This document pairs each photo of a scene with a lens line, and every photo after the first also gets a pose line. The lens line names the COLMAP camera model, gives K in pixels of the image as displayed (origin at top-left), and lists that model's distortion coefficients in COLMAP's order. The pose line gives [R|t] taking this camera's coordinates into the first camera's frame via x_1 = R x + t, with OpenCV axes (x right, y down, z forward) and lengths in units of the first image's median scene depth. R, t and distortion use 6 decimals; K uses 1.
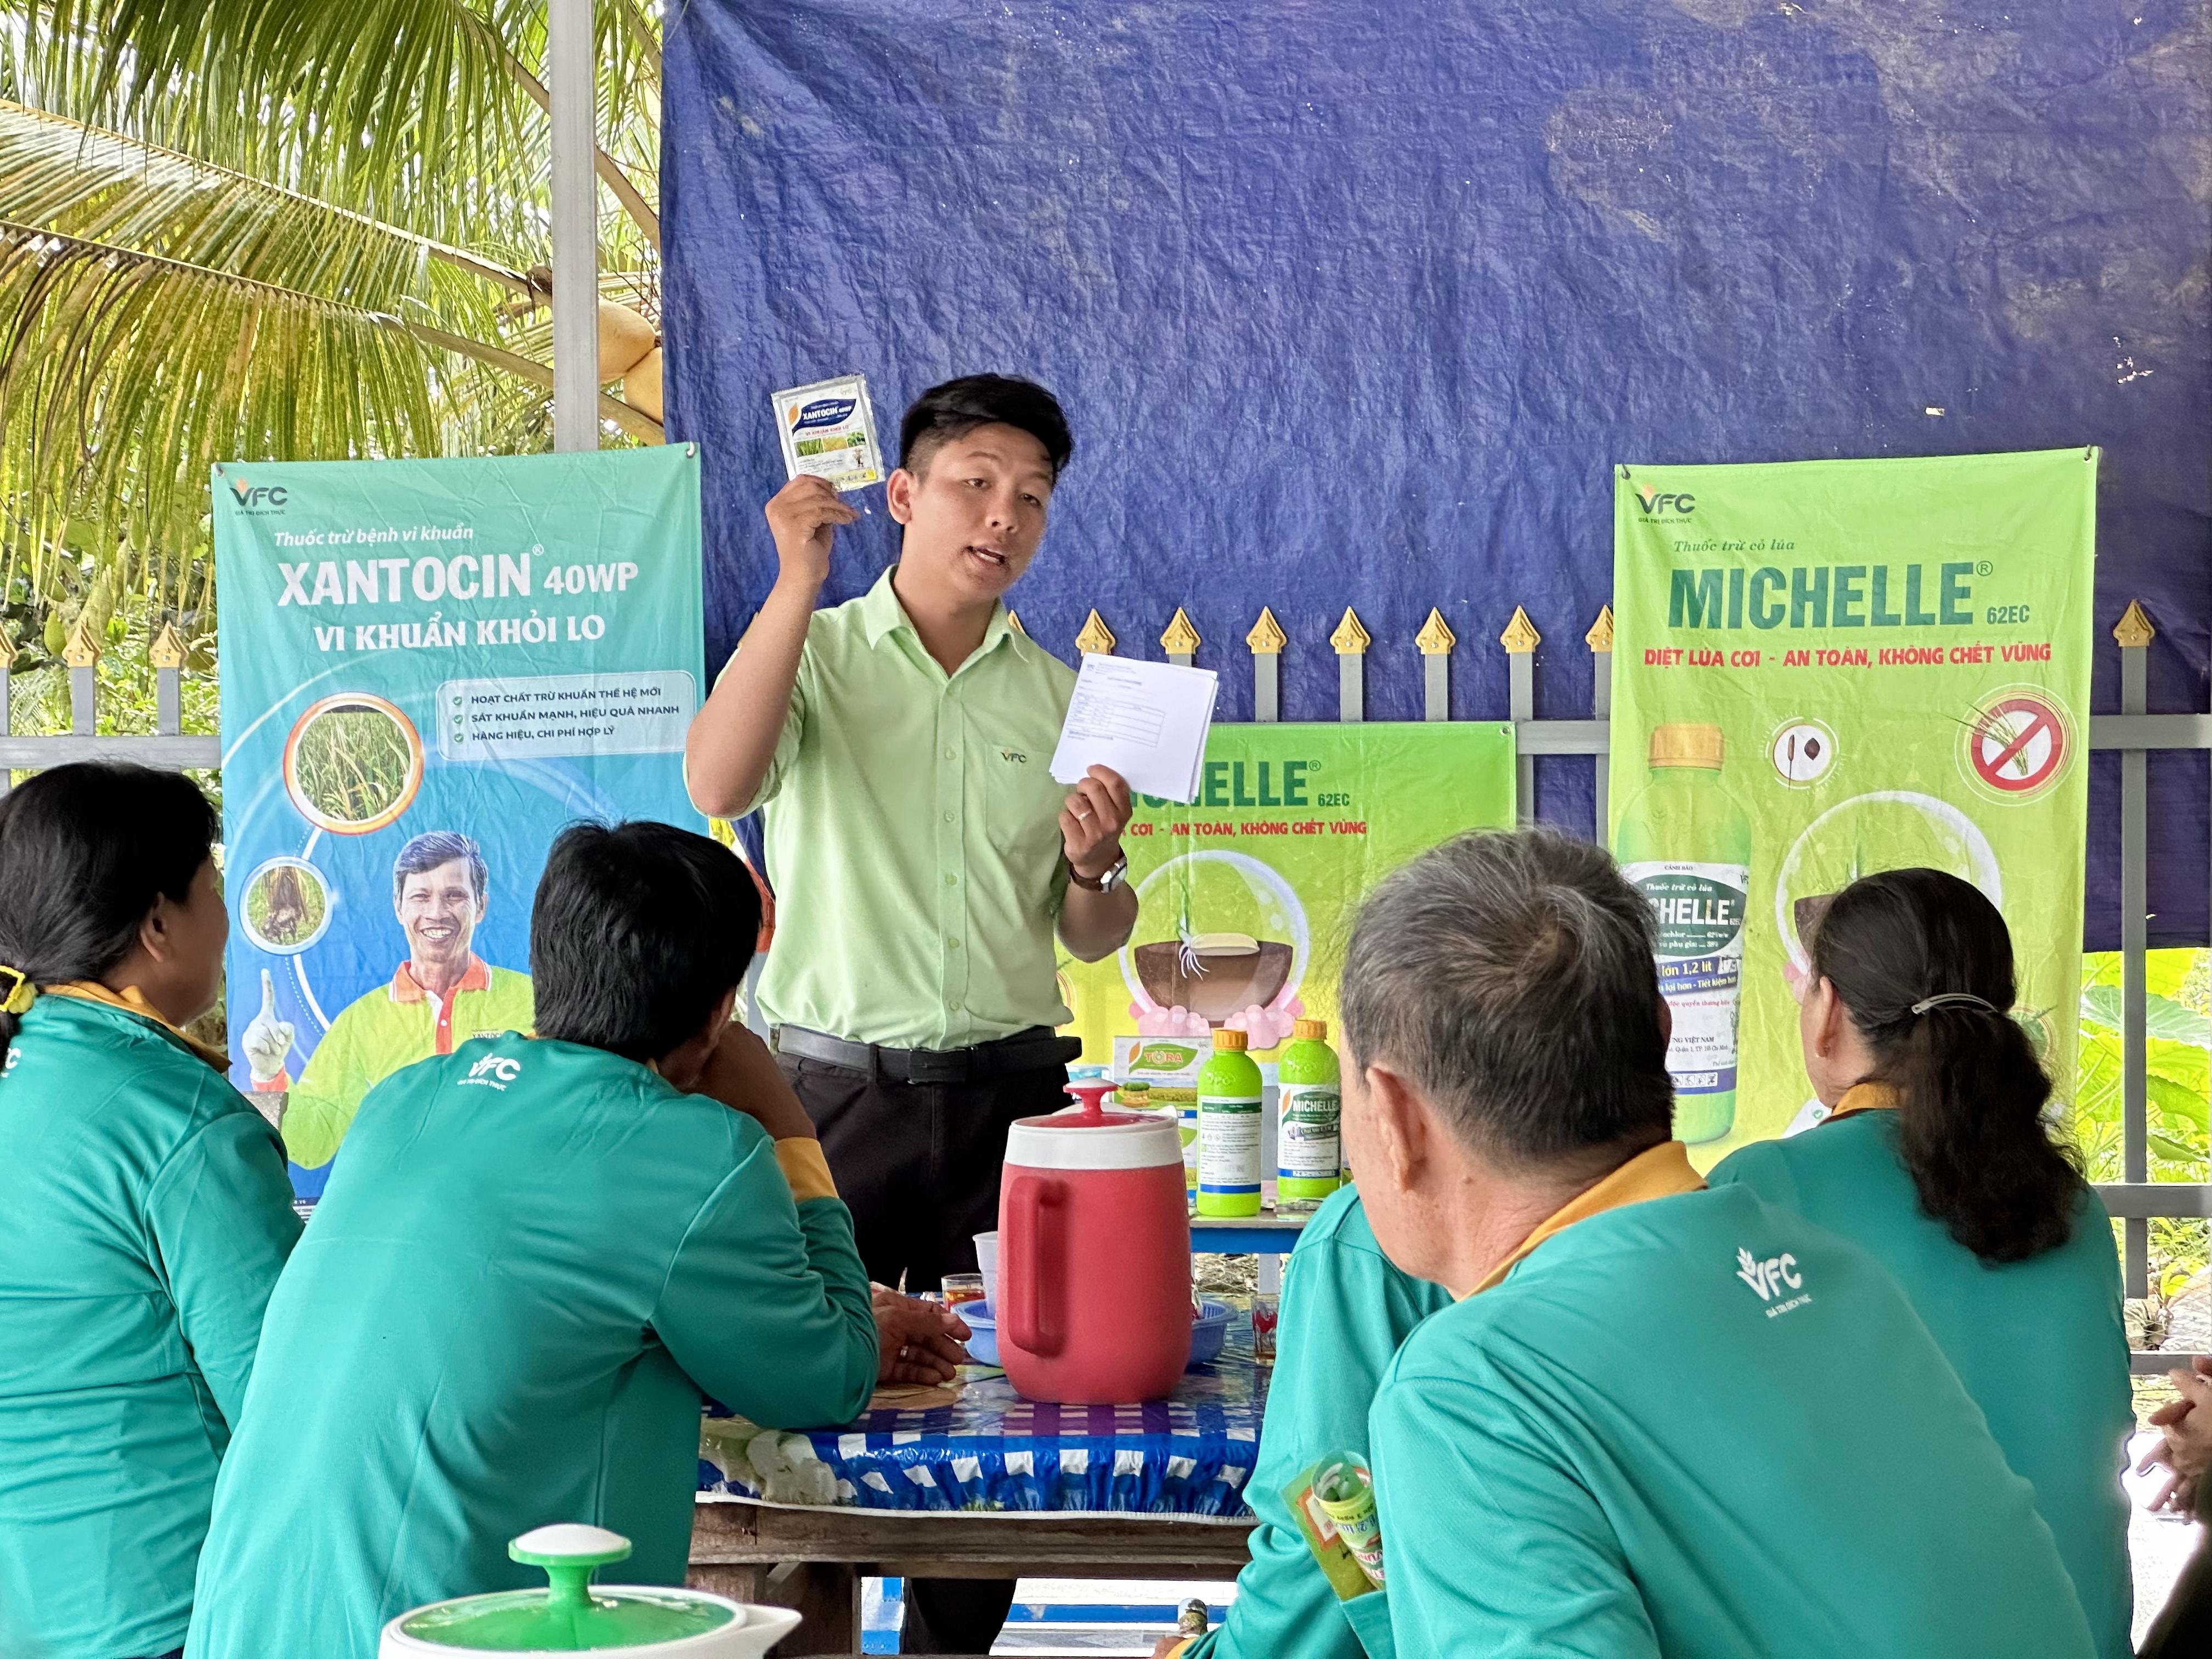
lens RADIAL K [[4903.1, 0, 1098.3], [0, 4903.1, 826.7], [0, 0, 1]] dist [0.164491, 0.000000]
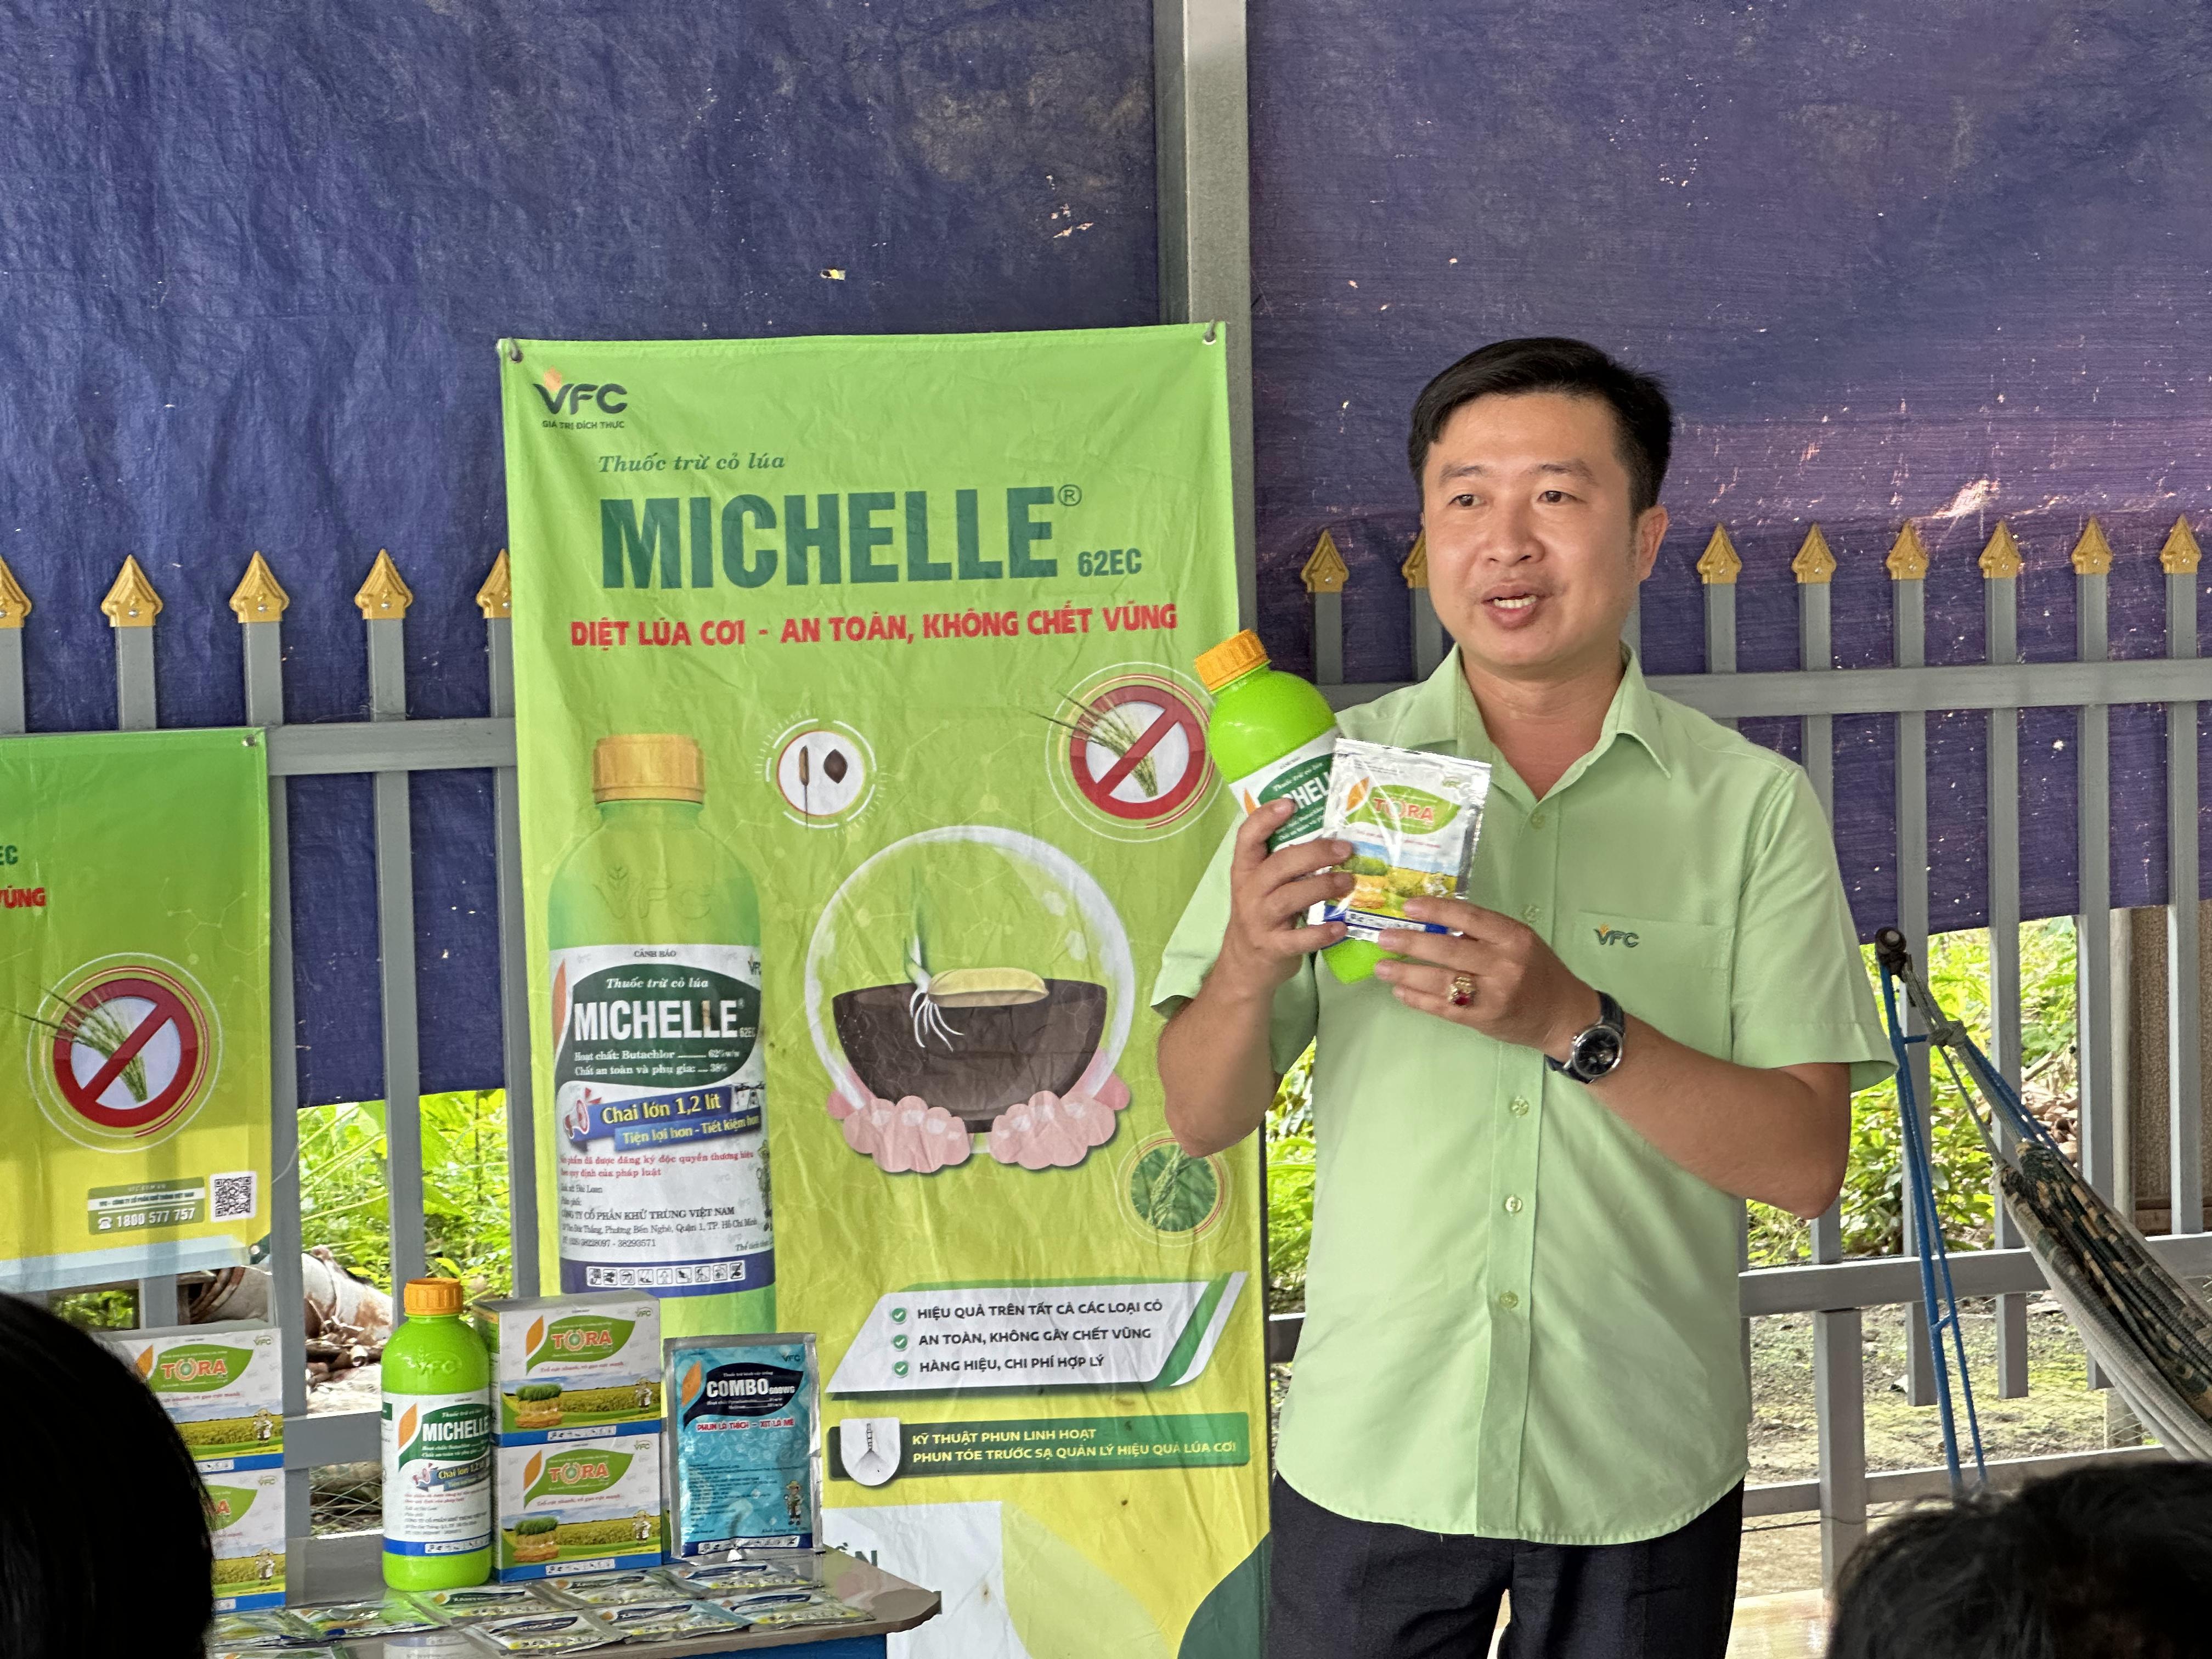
lens RADIAL K [[4903.1, 0, 1106.3], [0, 4903.1, 831.5], [0, 0, 1]] dist [0.164491, 0.000000]
pose [[0.901600, -0.038195, 0.430882, -0.109777], [0.030491, 0.999228, 0.024774, -0.022365], [-0.431495, -0.009199, 0.902068, 0.380426]]
